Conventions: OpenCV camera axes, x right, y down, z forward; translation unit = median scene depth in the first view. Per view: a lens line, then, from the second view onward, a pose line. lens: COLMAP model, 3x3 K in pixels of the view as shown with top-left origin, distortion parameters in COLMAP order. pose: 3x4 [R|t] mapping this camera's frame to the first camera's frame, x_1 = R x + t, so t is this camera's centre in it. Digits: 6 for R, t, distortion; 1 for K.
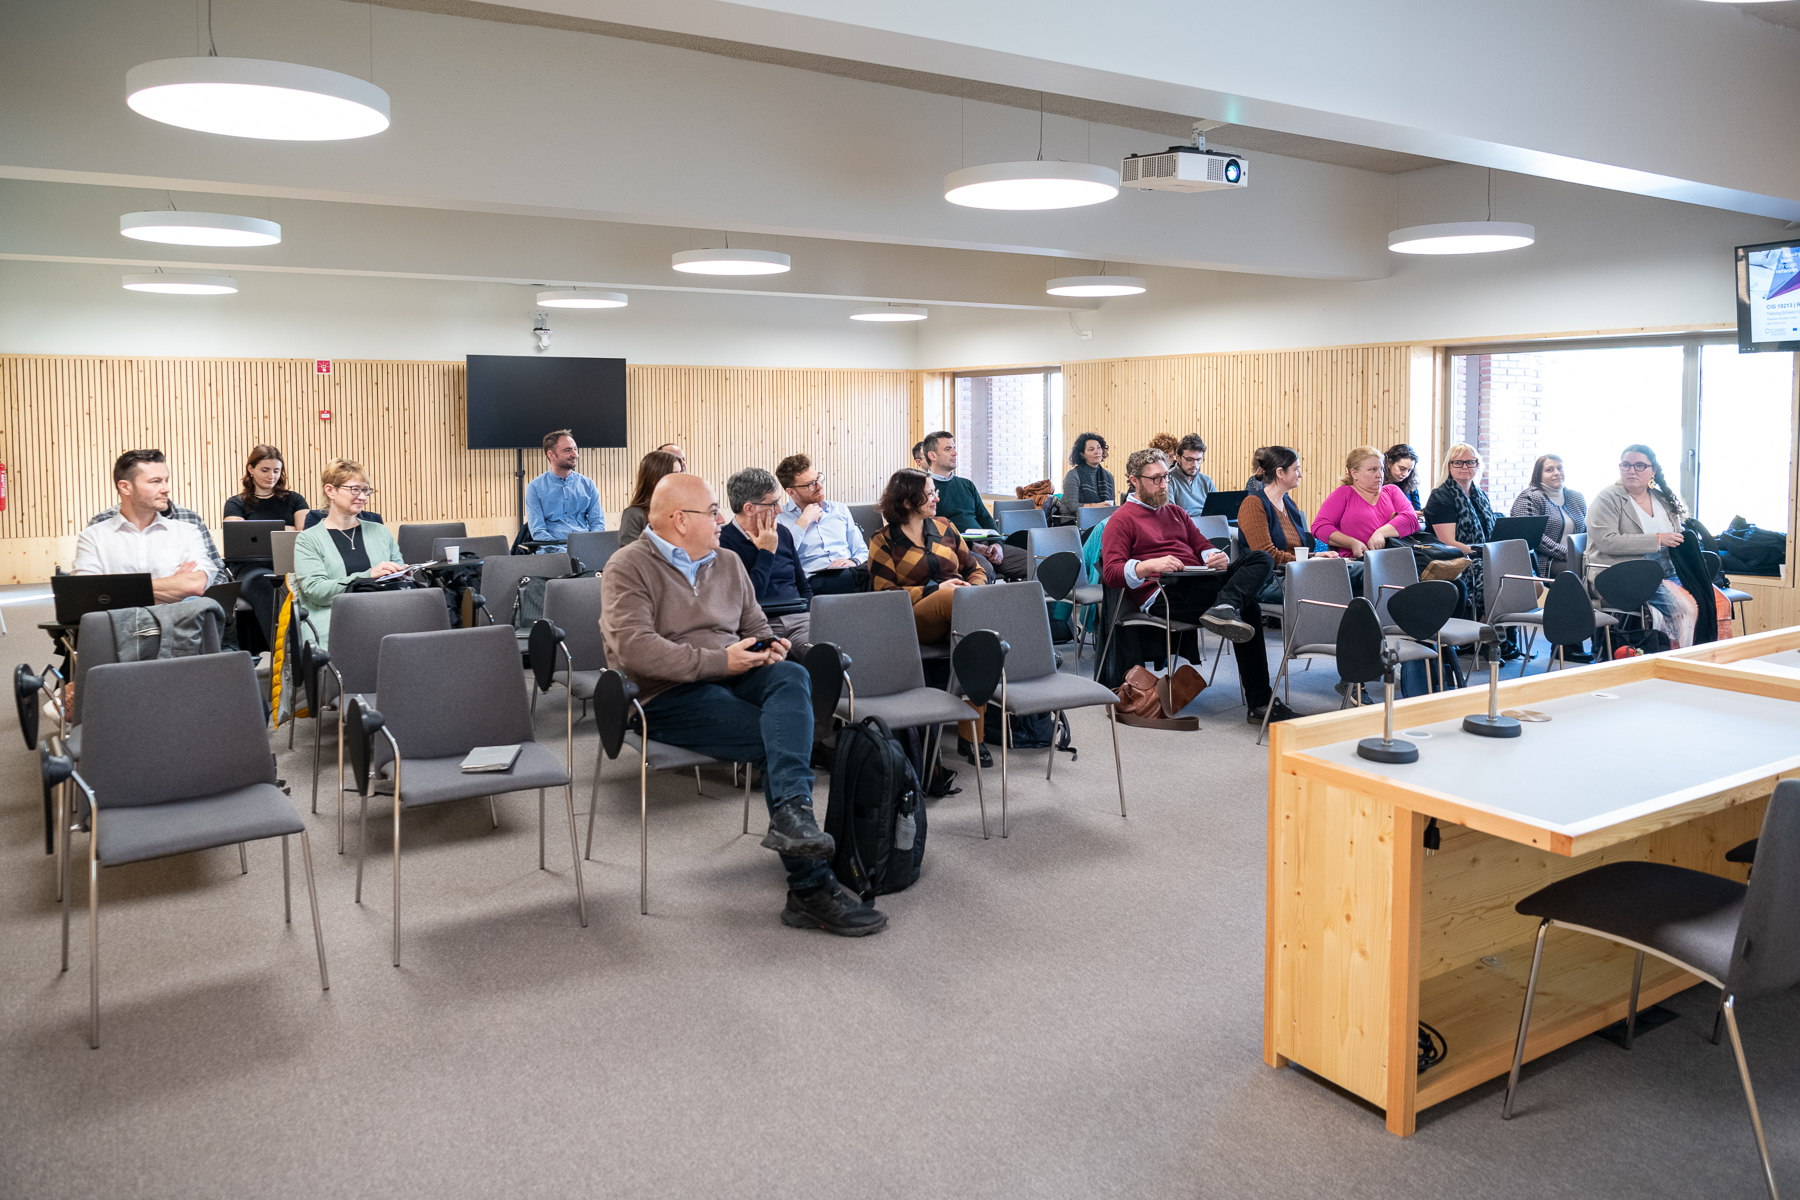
lens RADIAL K [[1327.5, 0, 908.9], [0, 1327.5, 513.7], [0, 0, 1]] dist [-0.054724, 0.000150]
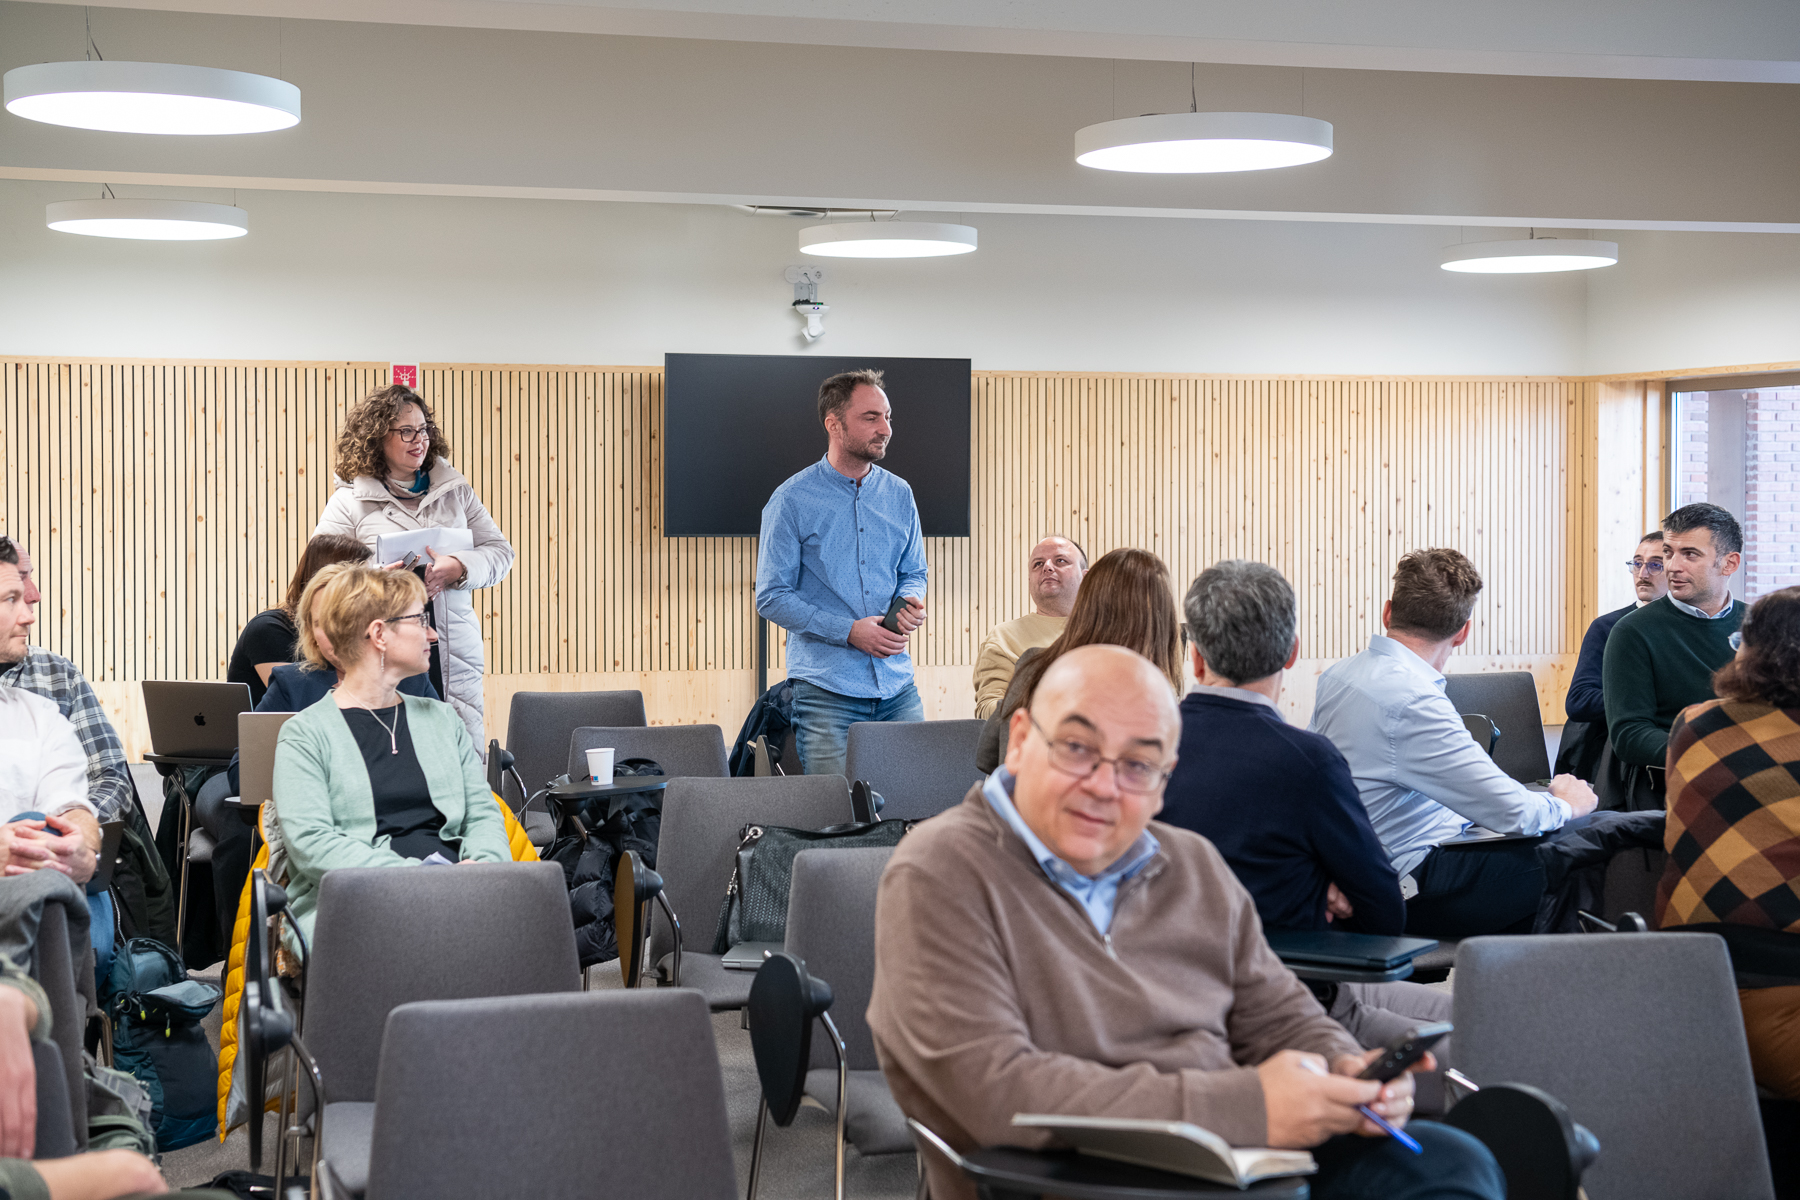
lens RADIAL K [[2471.8, 0, 900.3], [0, 2471.8, 597.2], [0, 0, 1]] dist [0.050889, 0.000000]
pose [[0.972620, 0.014391, -0.231956, -0.024760], [-0.020100, 0.999550, -0.022267, -0.006686], [0.231531, 0.026319, 0.972471, 0.099693]]
